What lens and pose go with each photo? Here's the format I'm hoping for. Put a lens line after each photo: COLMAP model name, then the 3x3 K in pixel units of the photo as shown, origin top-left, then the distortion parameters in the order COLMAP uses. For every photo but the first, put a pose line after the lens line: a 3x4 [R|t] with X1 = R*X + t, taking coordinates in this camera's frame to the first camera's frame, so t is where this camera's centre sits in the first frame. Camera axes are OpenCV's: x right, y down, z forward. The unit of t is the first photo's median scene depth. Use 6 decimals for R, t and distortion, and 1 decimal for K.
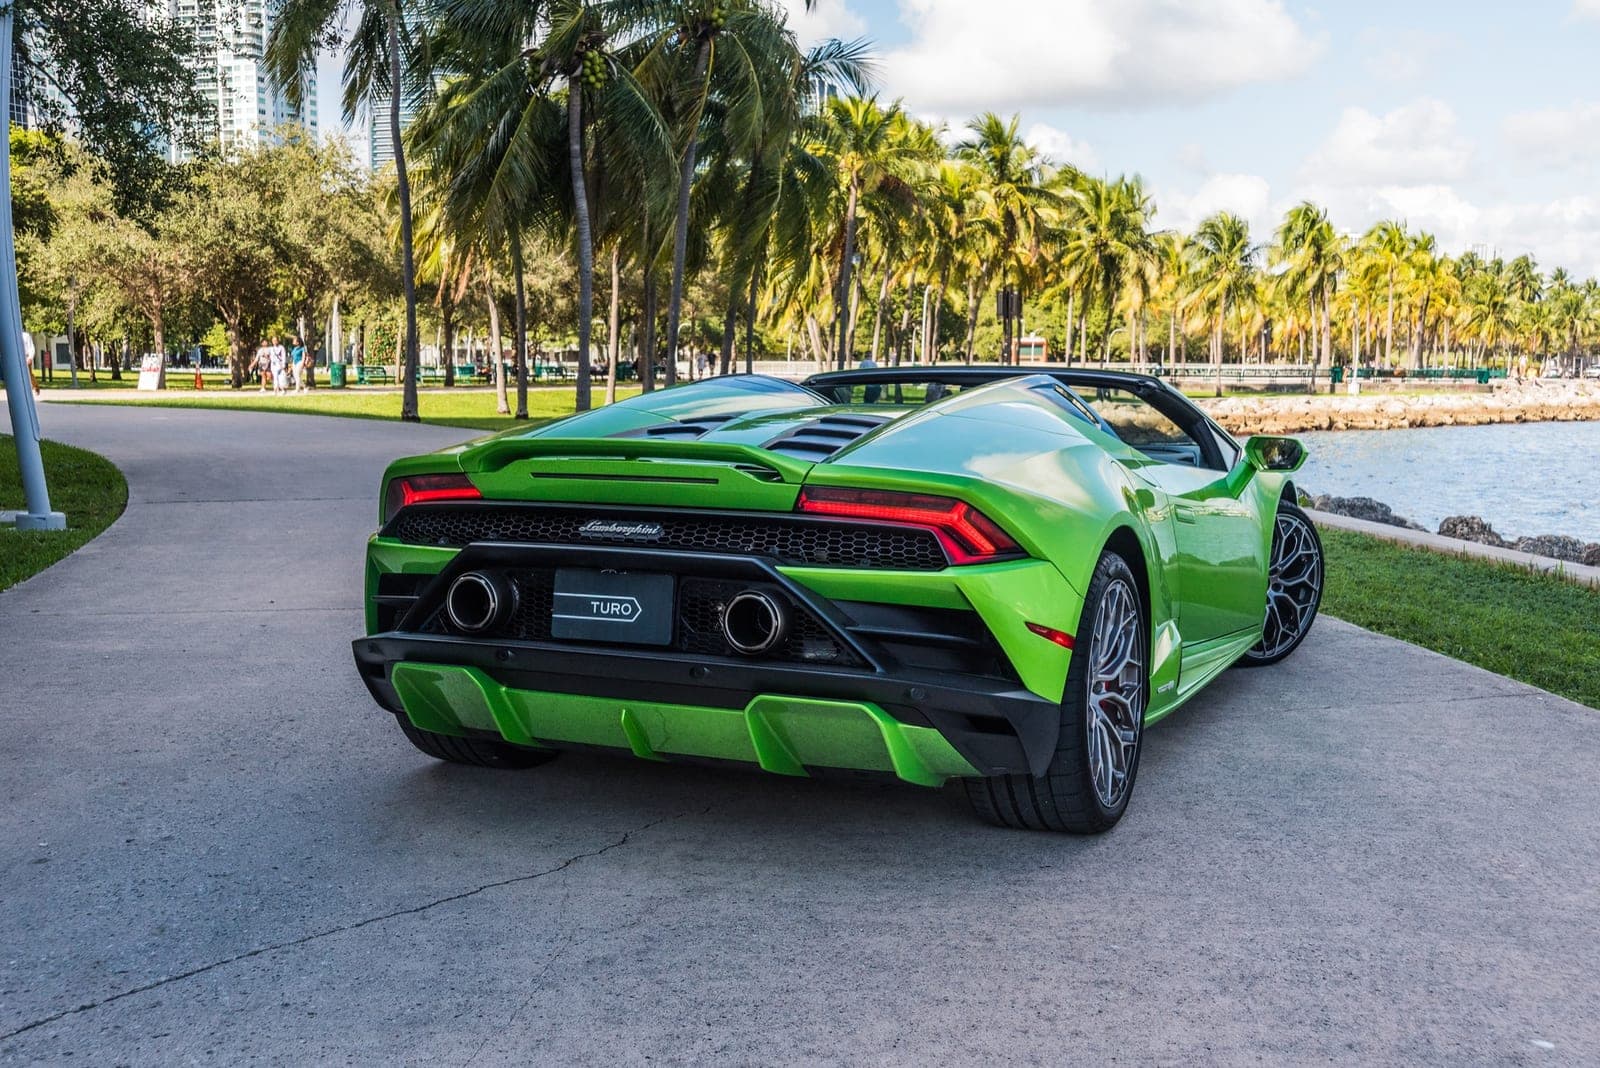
lens RADIAL K [[1773.3, 0, 800.0], [0, 1773.3, 534.0], [0, 0, 1]] dist [0.006506, 0.042993]
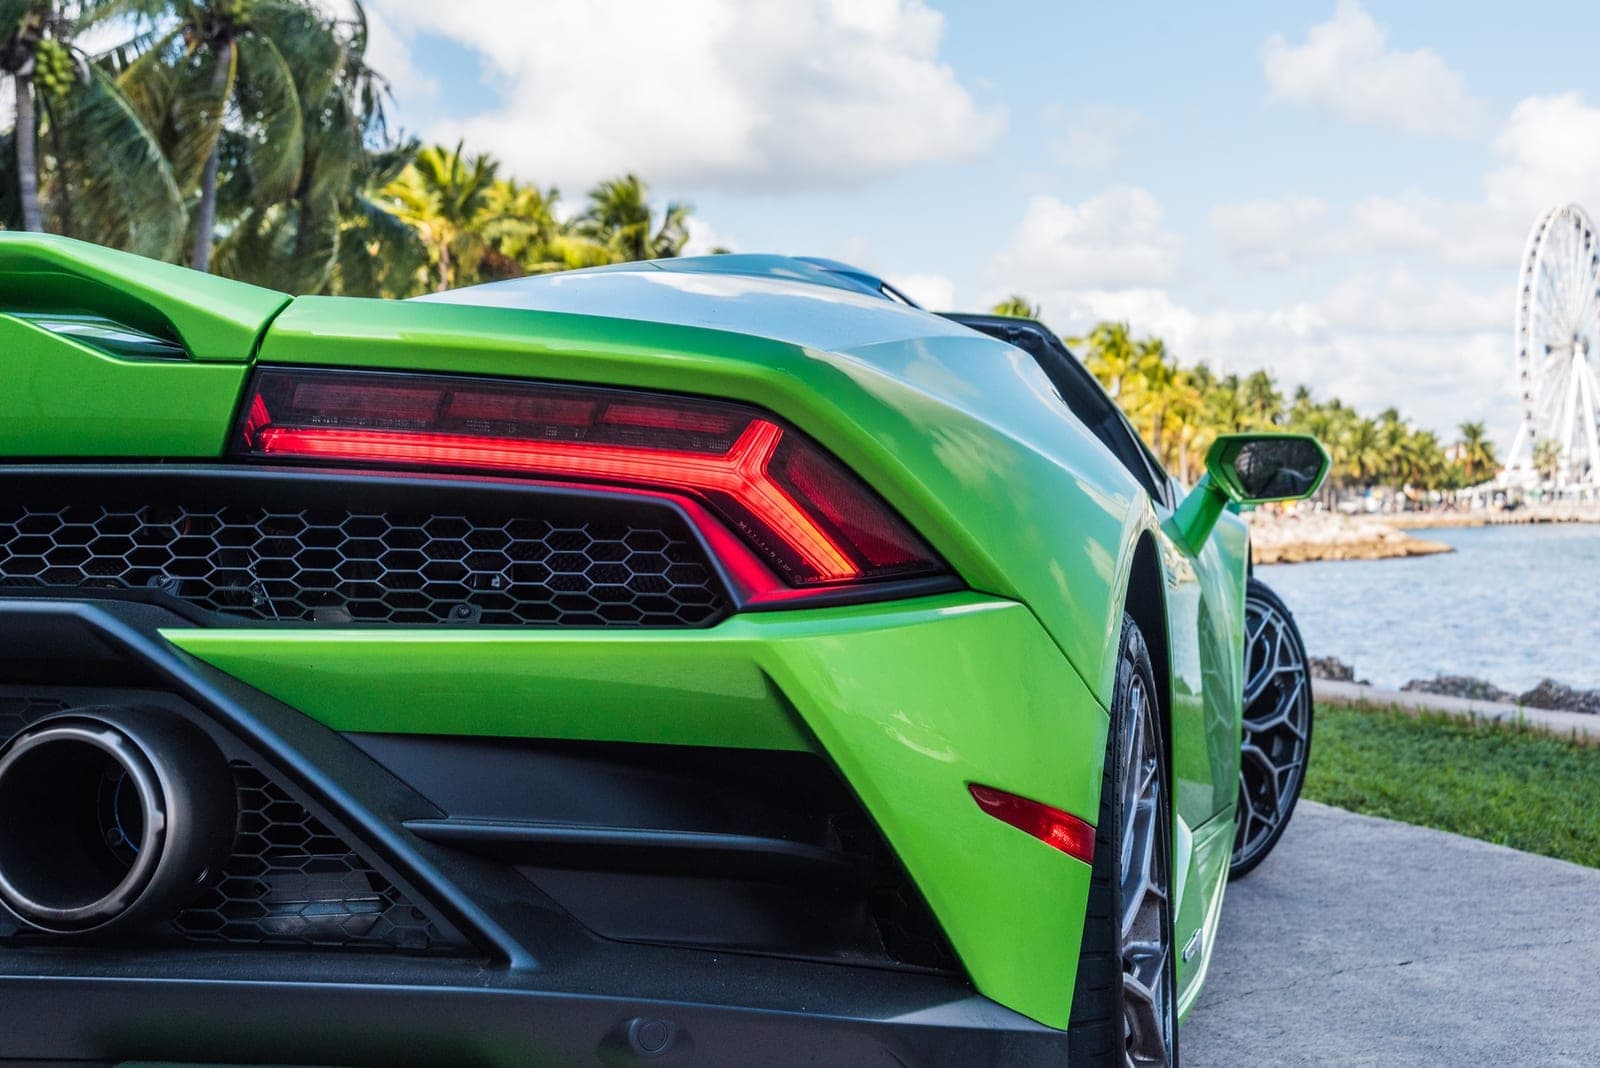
lens RADIAL K [[2211.3, 0, 803.1], [0, 2211.3, 567.9], [0, 0, 1]] dist [0.005029, 0.594624]
pose [[0.982118, -0.020803, 0.187114, 0.013368], [0.034631, 0.996879, -0.070937, 0.022433], [-0.185054, 0.076148, 0.979774, 0.359417]]
